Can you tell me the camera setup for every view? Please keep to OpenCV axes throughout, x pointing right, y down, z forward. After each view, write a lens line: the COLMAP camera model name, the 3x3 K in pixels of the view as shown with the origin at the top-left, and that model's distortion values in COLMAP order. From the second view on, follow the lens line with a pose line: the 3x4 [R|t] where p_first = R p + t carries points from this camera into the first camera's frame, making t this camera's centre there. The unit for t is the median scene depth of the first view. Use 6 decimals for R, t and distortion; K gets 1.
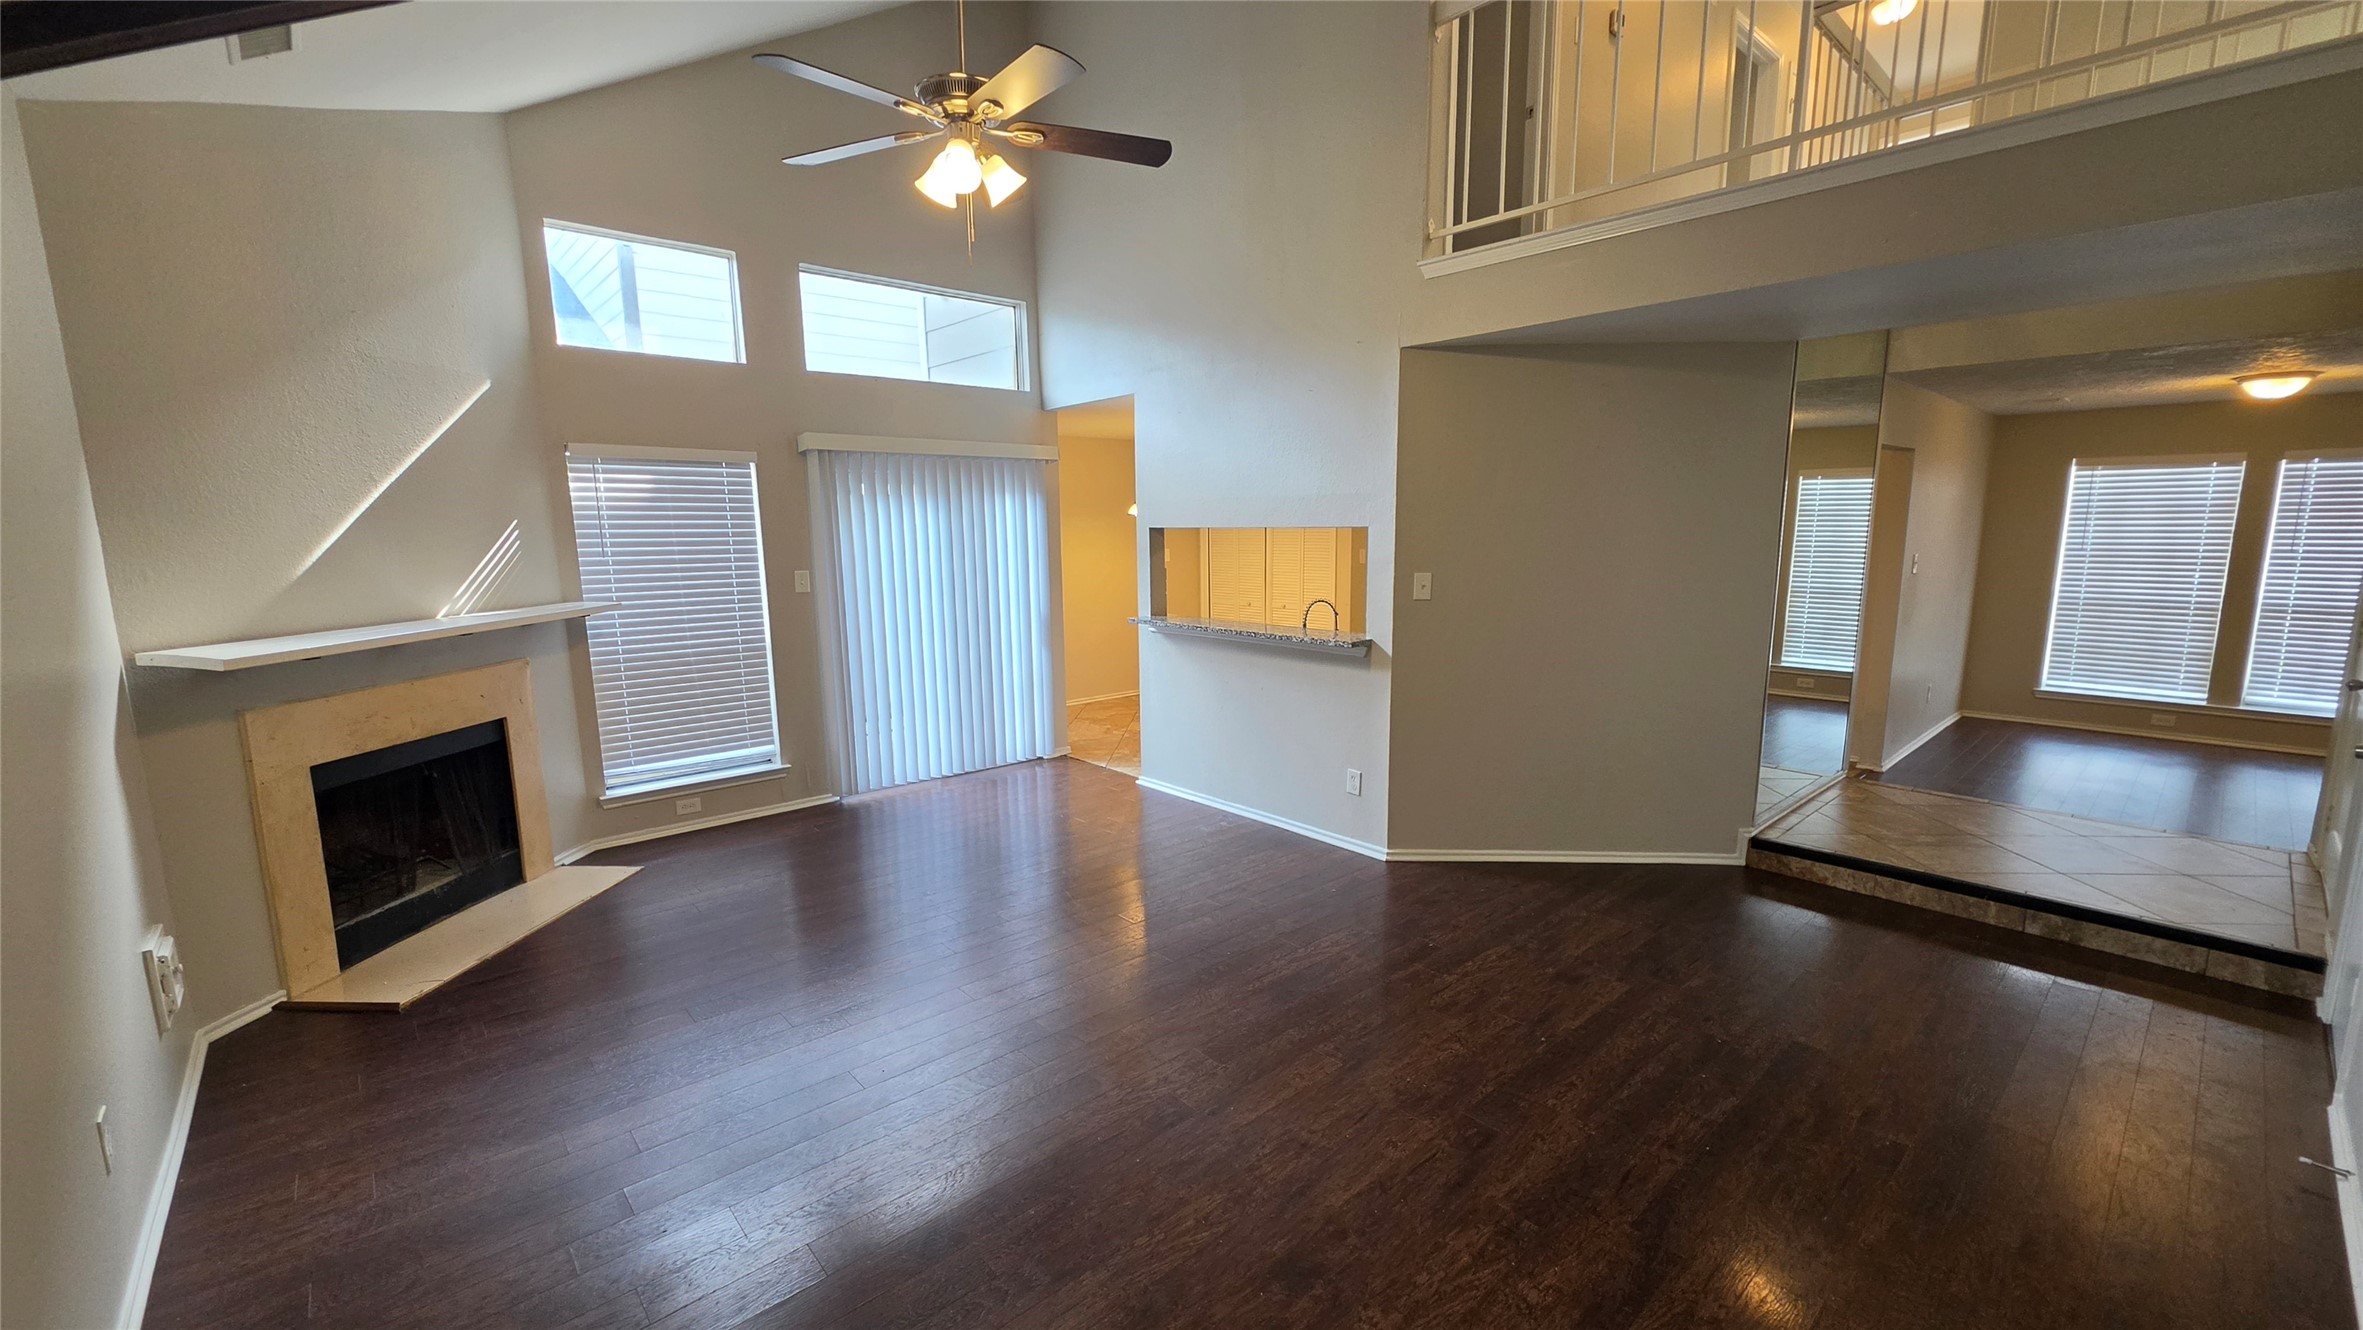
lens RADIAL K [[933.9, 0, 1185.3], [0, 933.9, 680.2], [0, 0, 1]] dist [-0.001014, -0.000113]
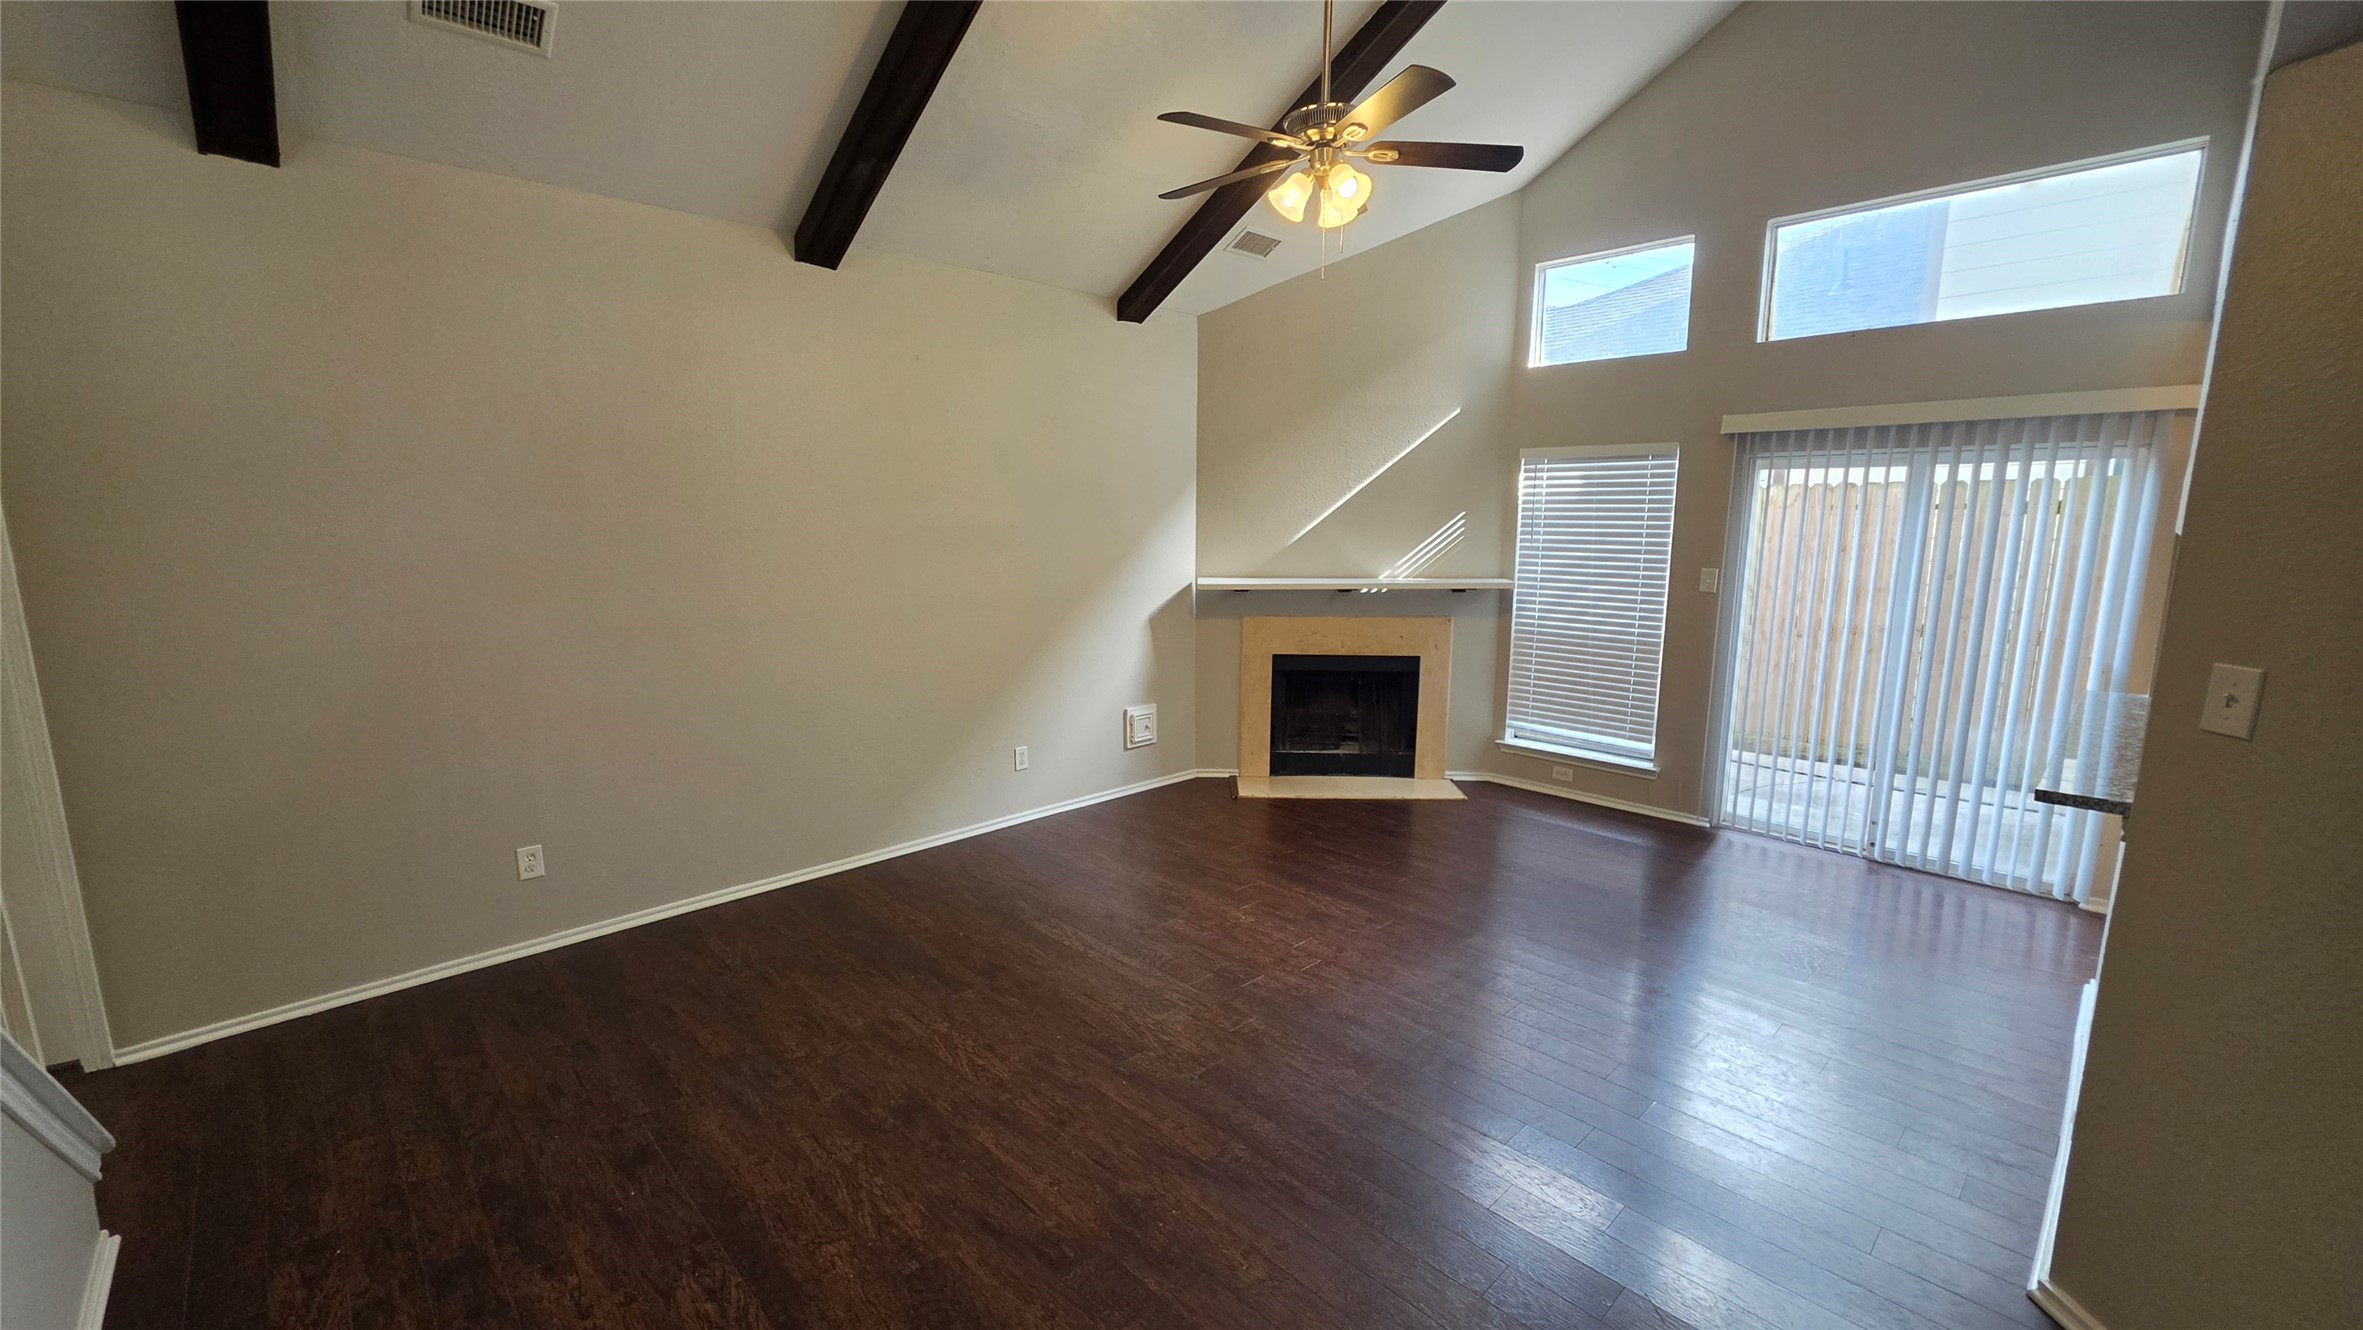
lens RADIAL K [[933.9, 0, 1185.3], [0, 933.9, 680.2], [0, 0, 1]] dist [-0.001014, -0.000113]
pose [[0.047449, 0.181323, -0.982278, 0.585311], [-0.167099, 0.970969, 0.171163, -0.099157], [0.984798, 0.156016, 0.076371, 0.538511]]
